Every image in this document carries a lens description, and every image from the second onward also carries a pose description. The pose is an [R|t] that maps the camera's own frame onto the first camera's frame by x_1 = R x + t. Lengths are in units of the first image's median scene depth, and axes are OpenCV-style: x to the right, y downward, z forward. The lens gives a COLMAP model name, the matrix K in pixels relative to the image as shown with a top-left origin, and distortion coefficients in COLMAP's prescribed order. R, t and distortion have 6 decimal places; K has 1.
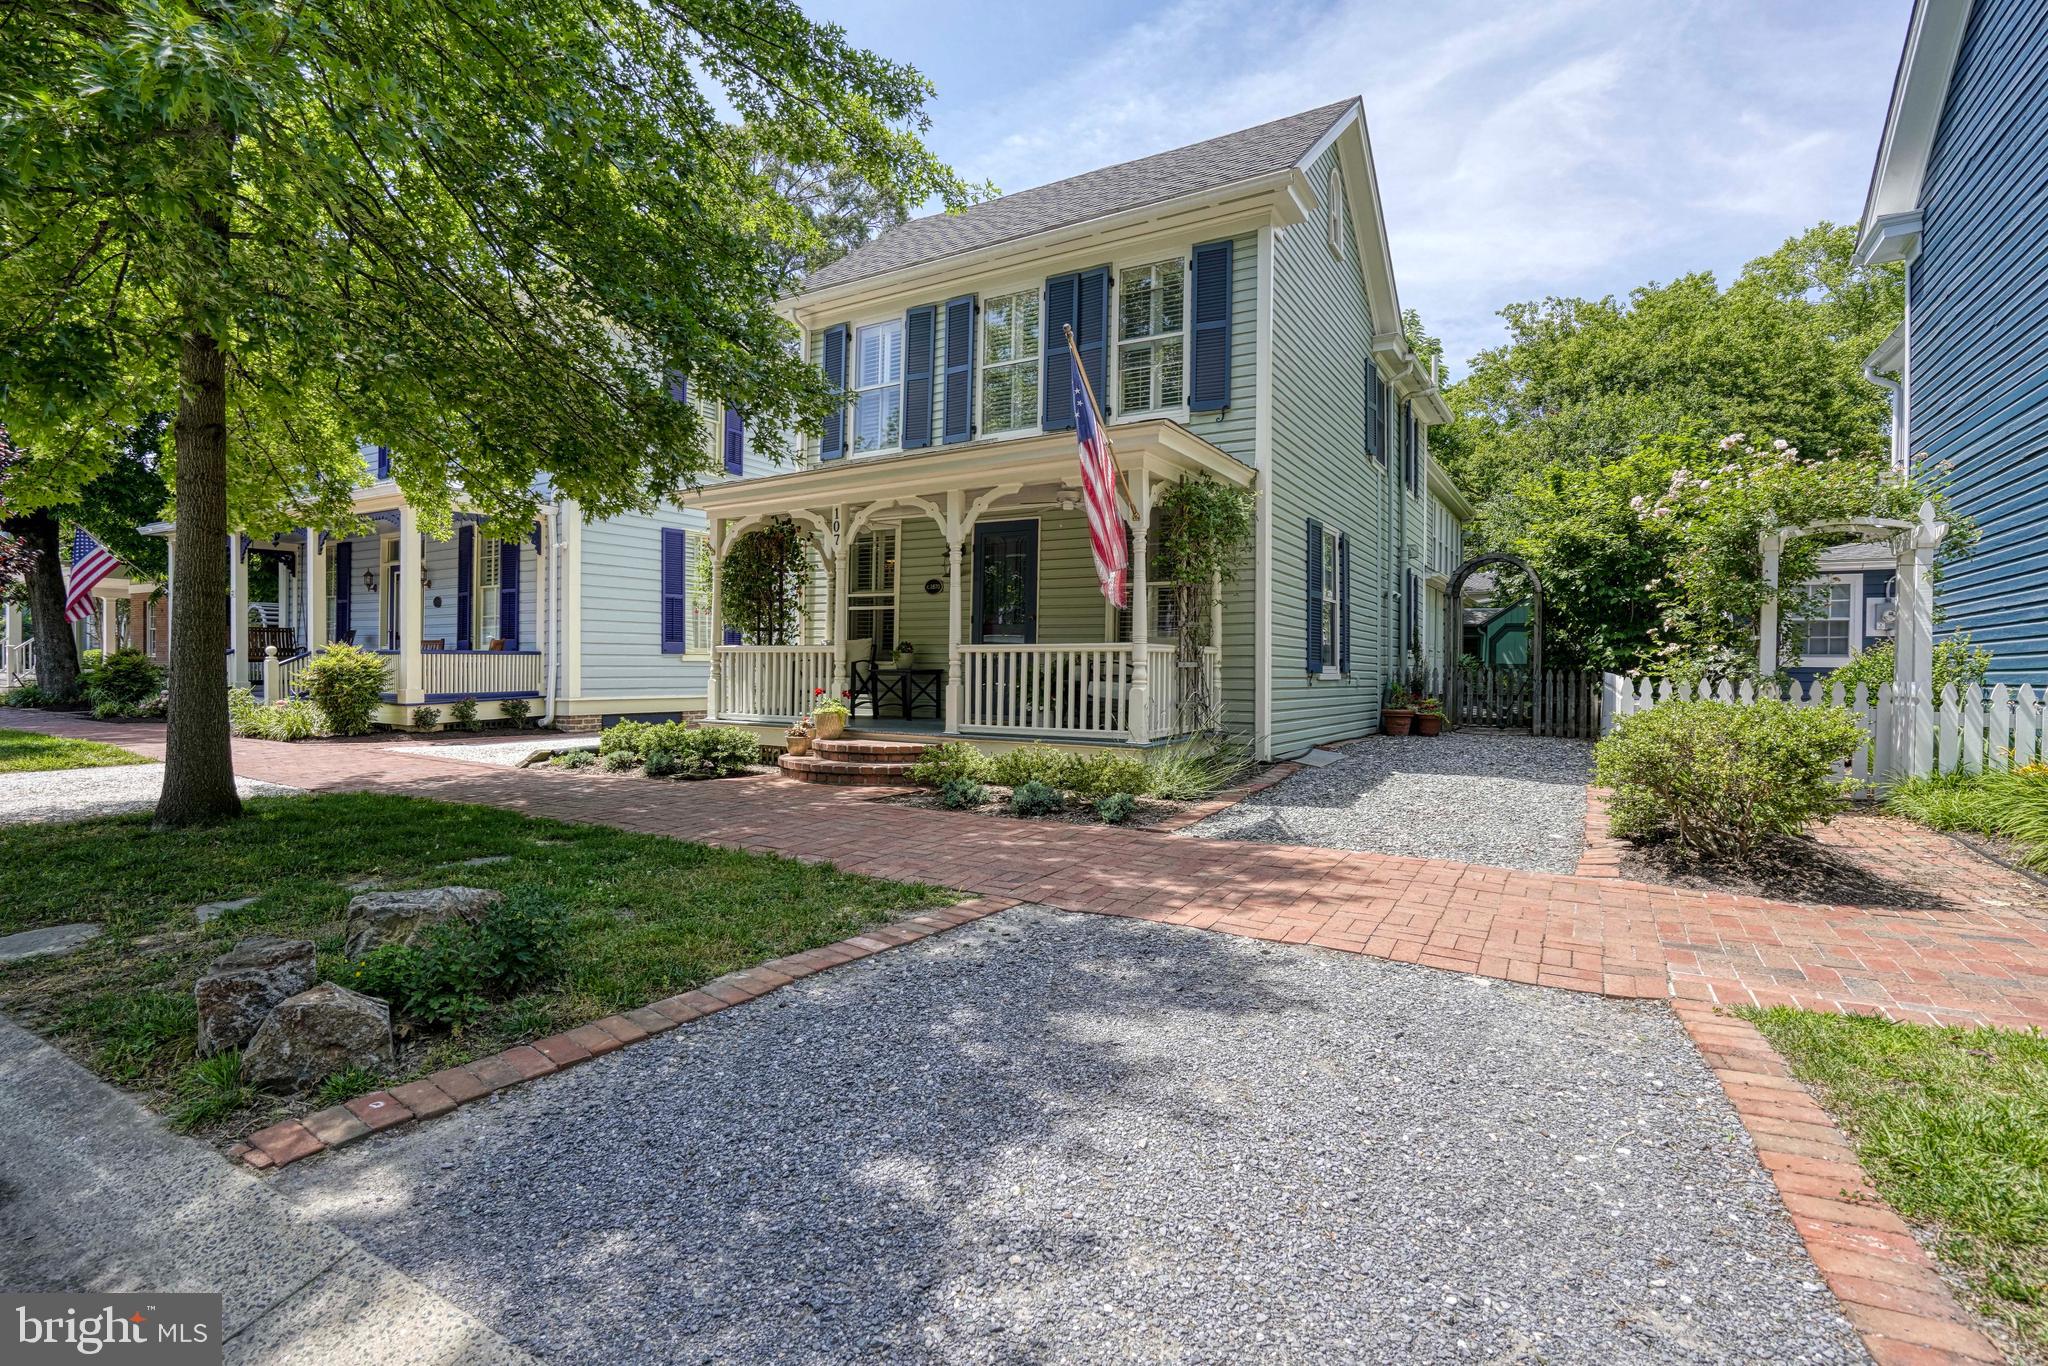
lens RADIAL K [[963.0, 0, 1025.0], [0, 963.0, 673.6], [0, 0, 1]] dist [-0.076833, 0.037531]
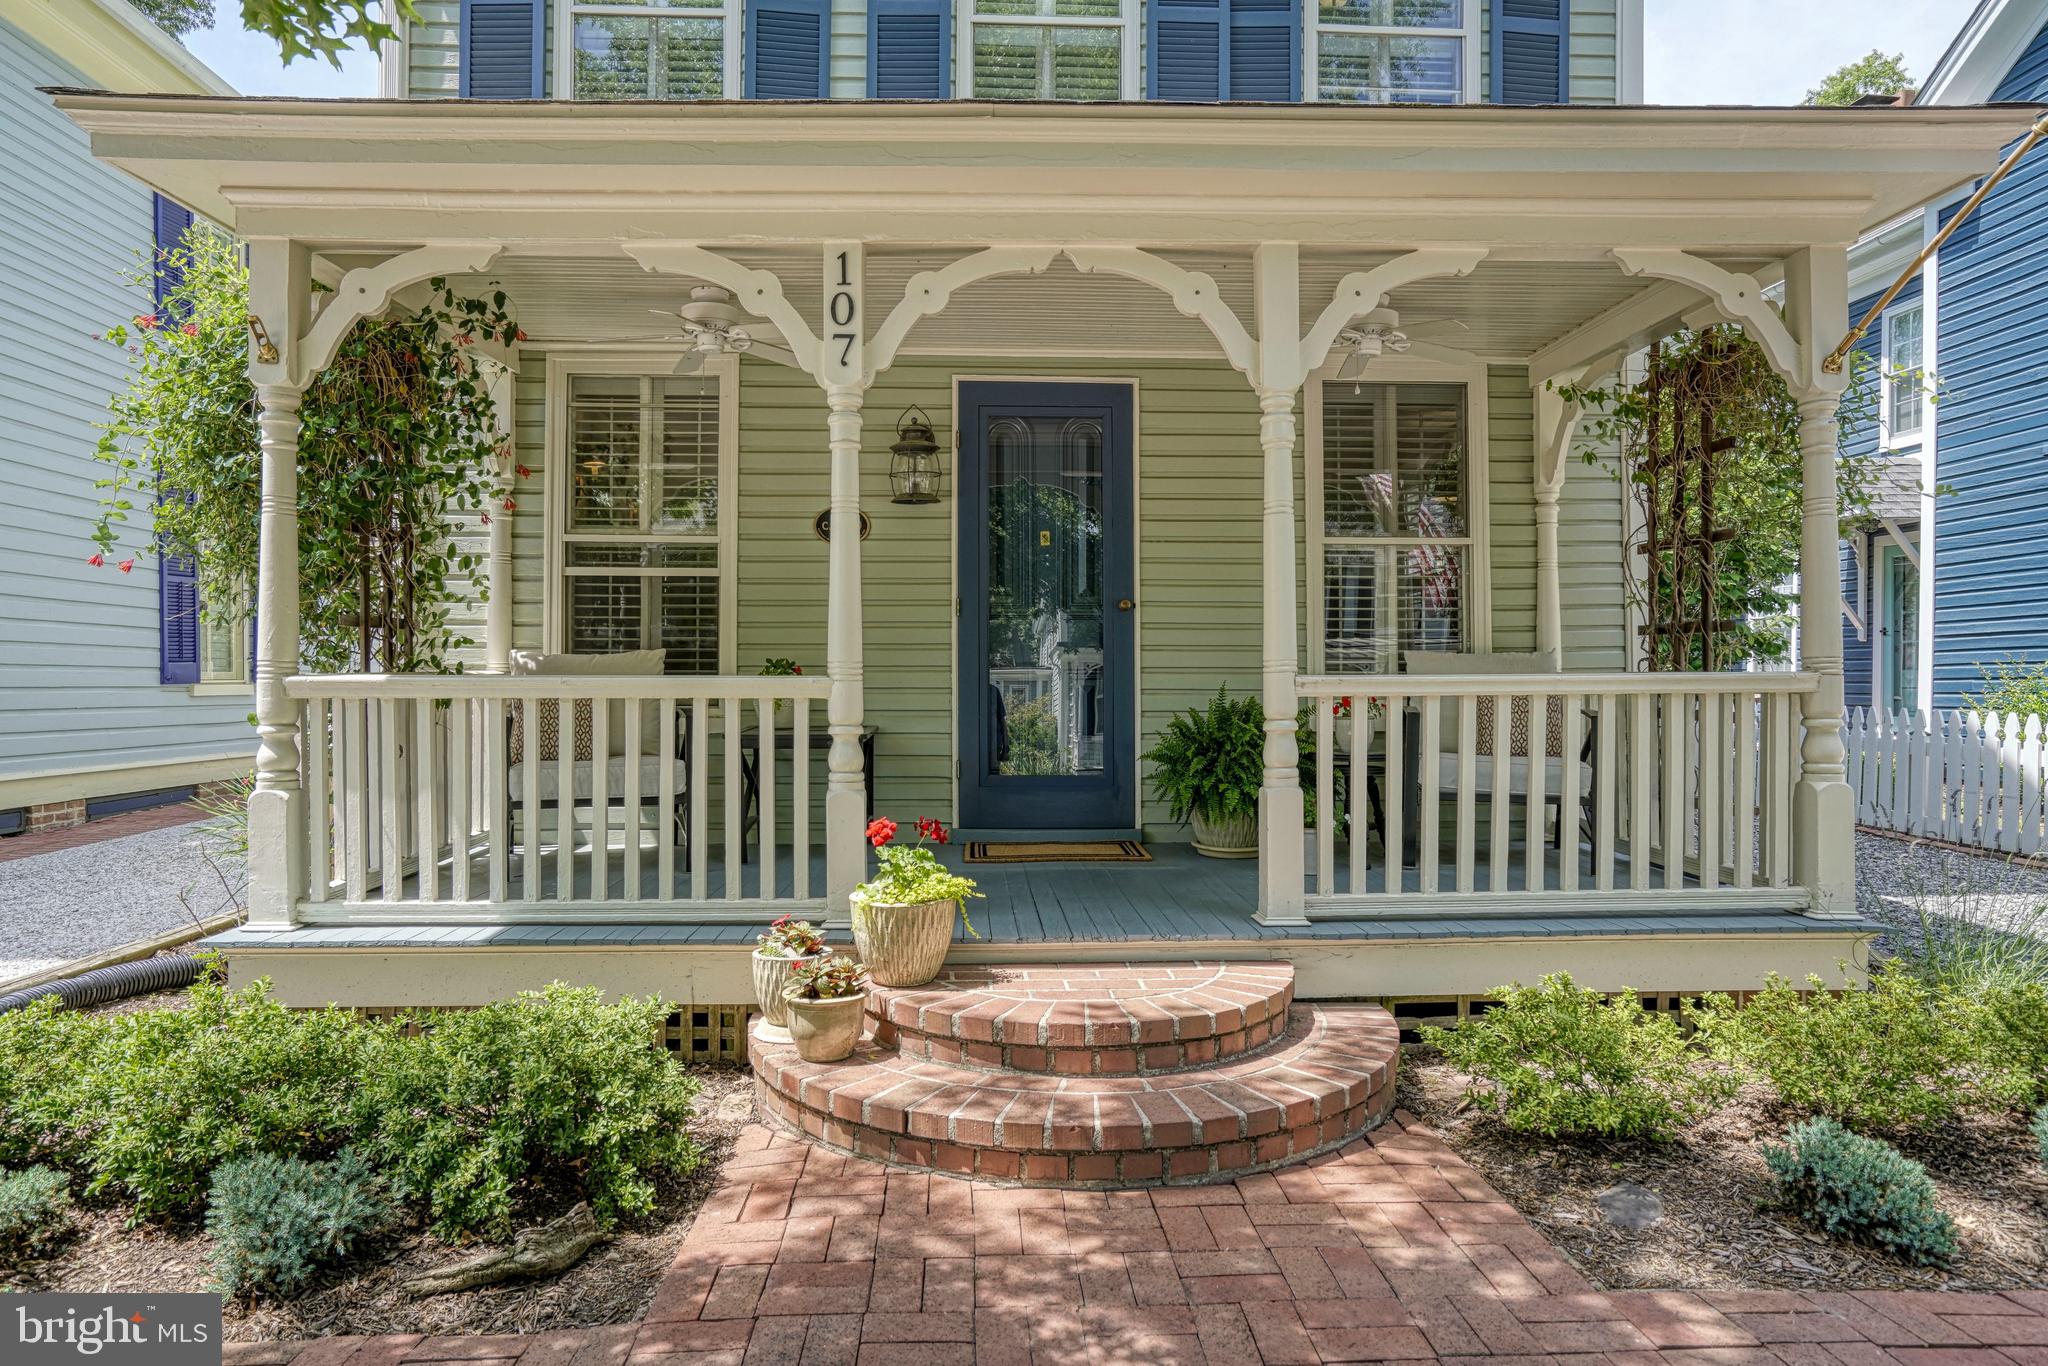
lens RADIAL K [[1177.9, 0, 1024.0], [0, 1177.9, 683.0], [0, 0, 1]] dist [-0.000752, 0.000352]
pose [[0.827954, -0.013200, 0.560641, -0.274055], [0.013782, 0.999900, 0.003190, -0.020496], [-0.560627, 0.005086, 0.828053, 0.469219]]
